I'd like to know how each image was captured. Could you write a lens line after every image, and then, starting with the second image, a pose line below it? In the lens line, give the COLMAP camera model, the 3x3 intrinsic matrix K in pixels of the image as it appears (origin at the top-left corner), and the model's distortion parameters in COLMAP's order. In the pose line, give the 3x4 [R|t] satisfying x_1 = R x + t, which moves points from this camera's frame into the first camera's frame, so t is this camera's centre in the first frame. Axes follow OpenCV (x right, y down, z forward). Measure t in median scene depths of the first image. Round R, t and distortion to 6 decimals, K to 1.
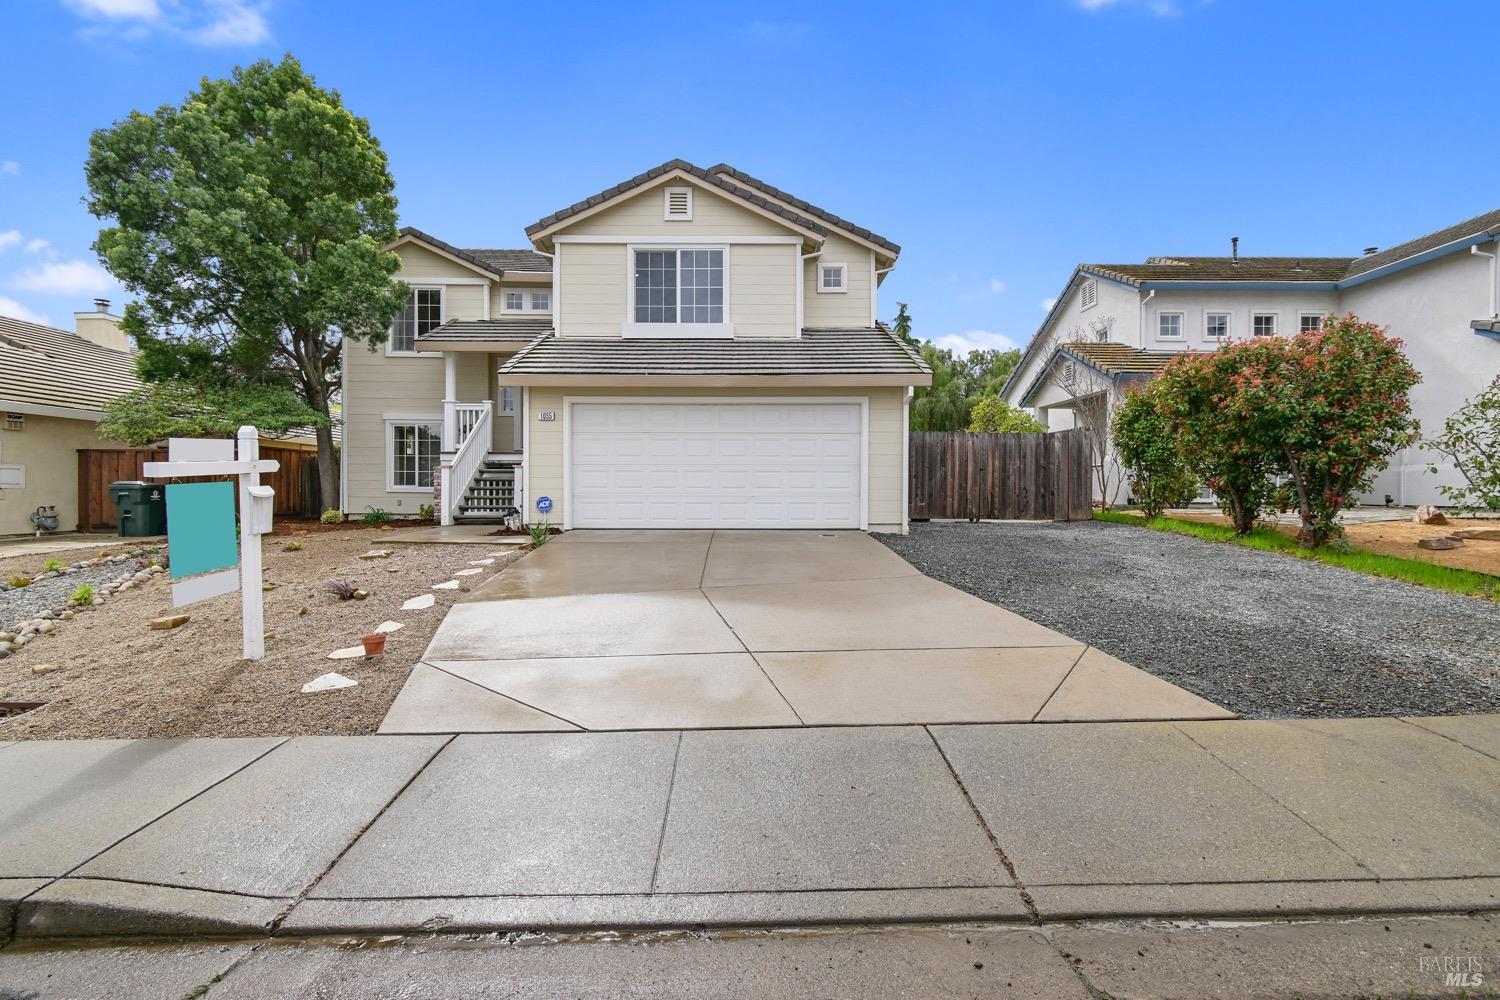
lens RADIAL K [[709.4, 0, 739.6], [0, 709.4, 518.7], [0, 0, 1]] dist [0.005722, -0.002672]
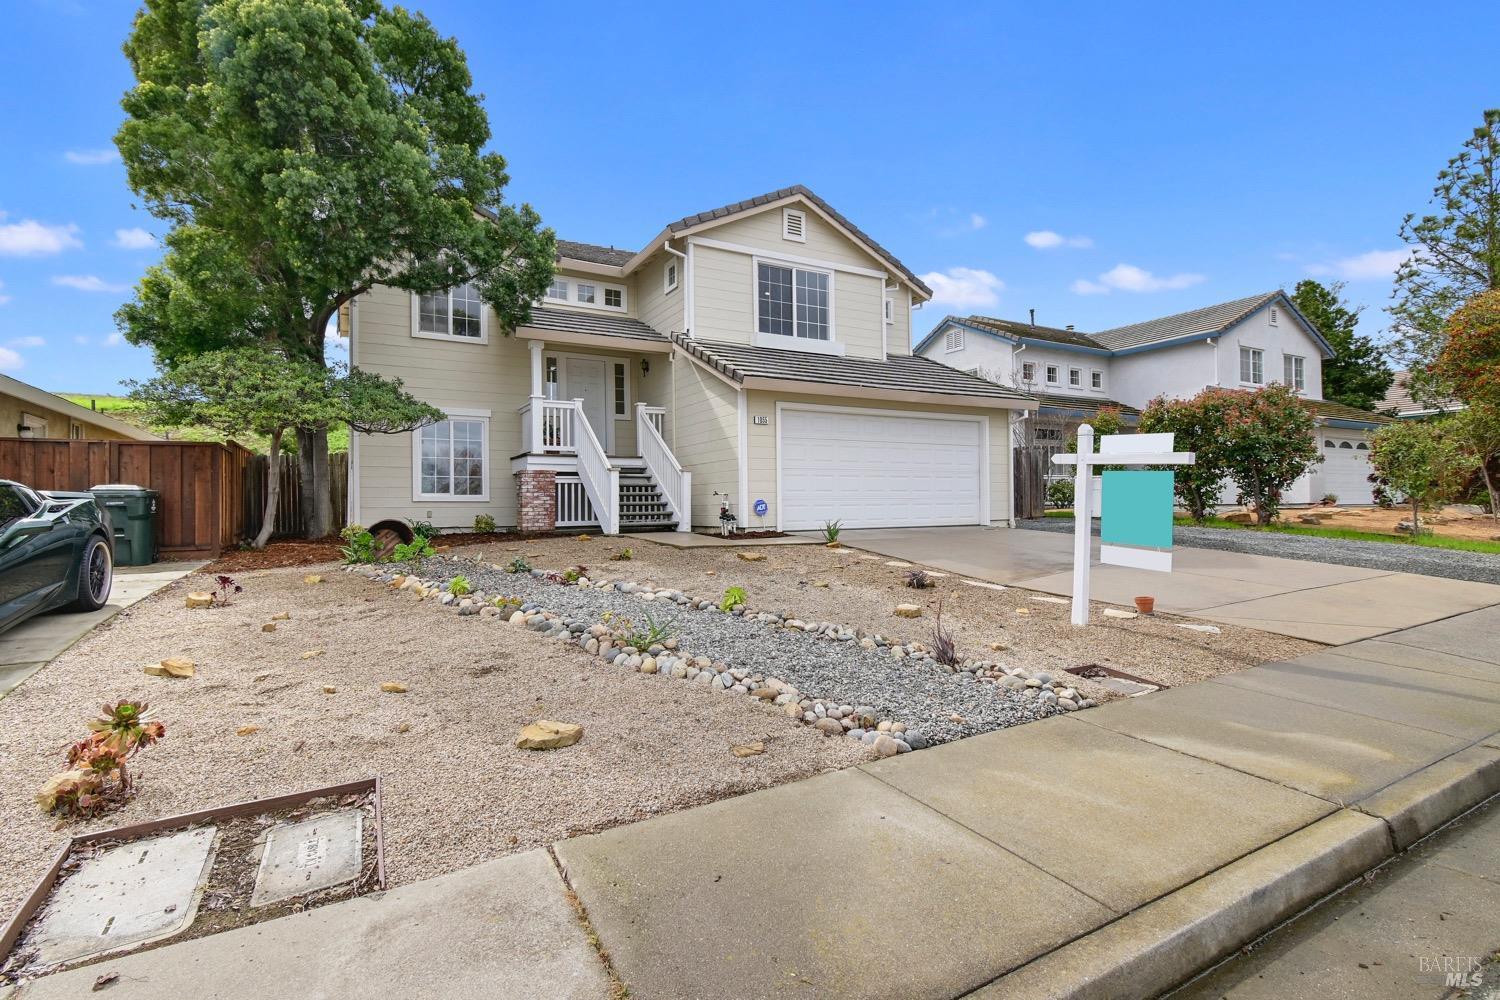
lens RADIAL K [[709.4, 0, 753.3], [0, 709.4, 511.5], [0, 0, 1]] dist [0.005722, -0.002672]
pose [[0.880647, -0.016037, 0.473501, -0.645203], [0.030567, 0.999268, -0.023007, 0.006254], [-0.472785, 0.034735, 0.880493, 0.108713]]
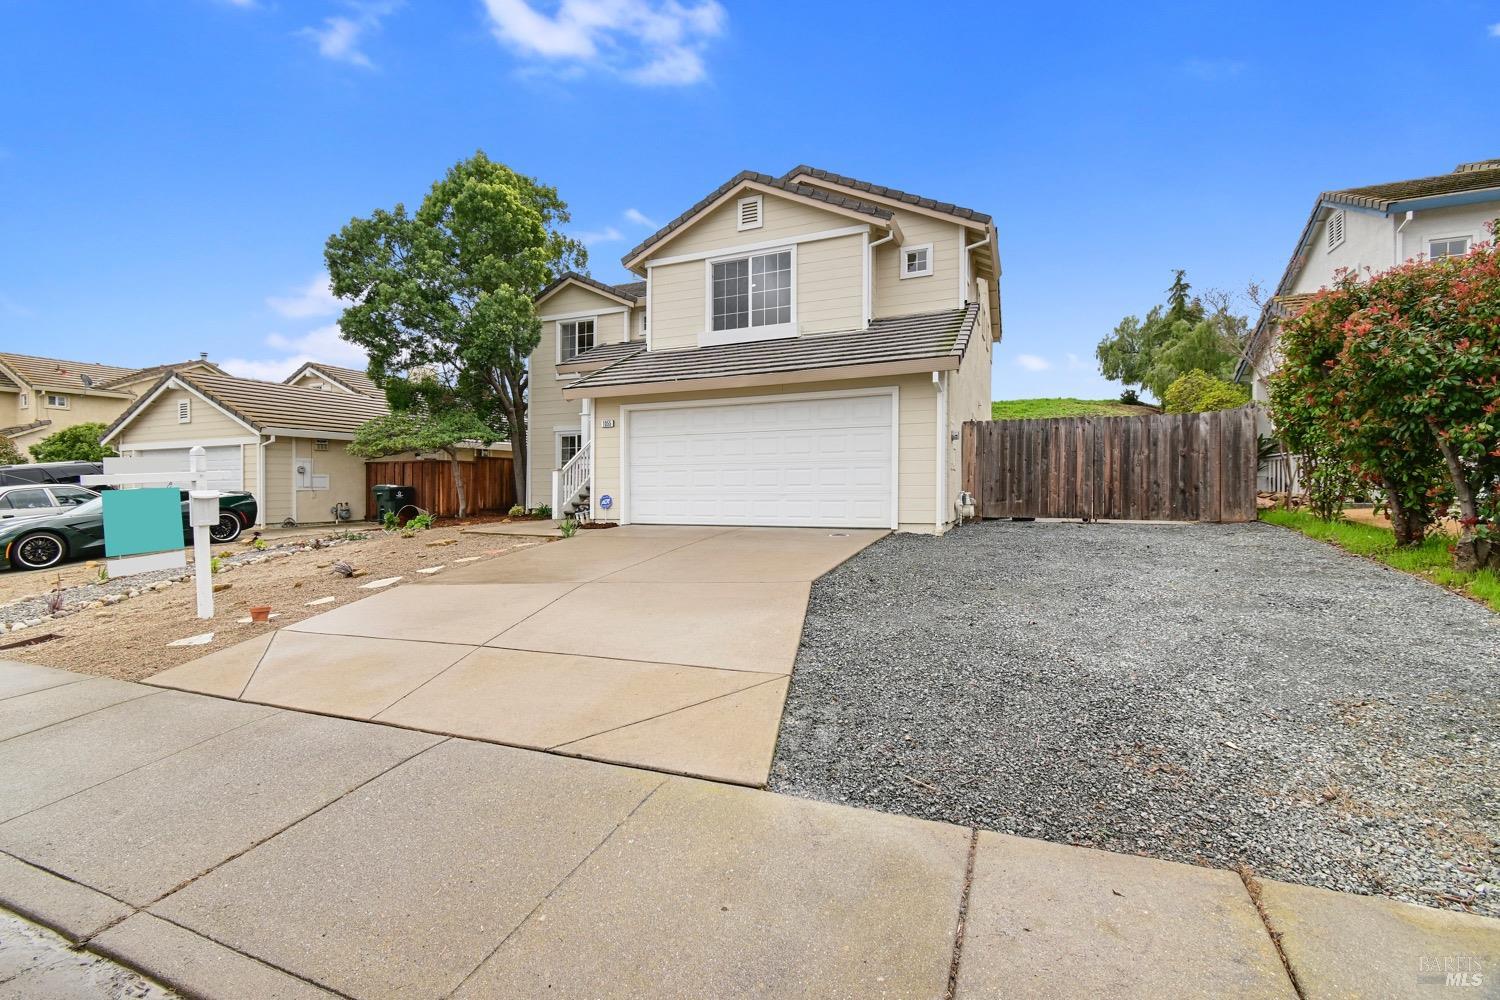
lens RADIAL K [[666.1, 0, 734.1], [0, 666.1, 511.1], [0, 0, 1]] dist [0.005383, -0.002601]
pose [[0.910376, 0.006649, -0.413729, 0.298739], [-0.007593, 0.999971, -0.000638, -0.005522], [0.413713, 0.003722, 0.910400, 0.101354]]
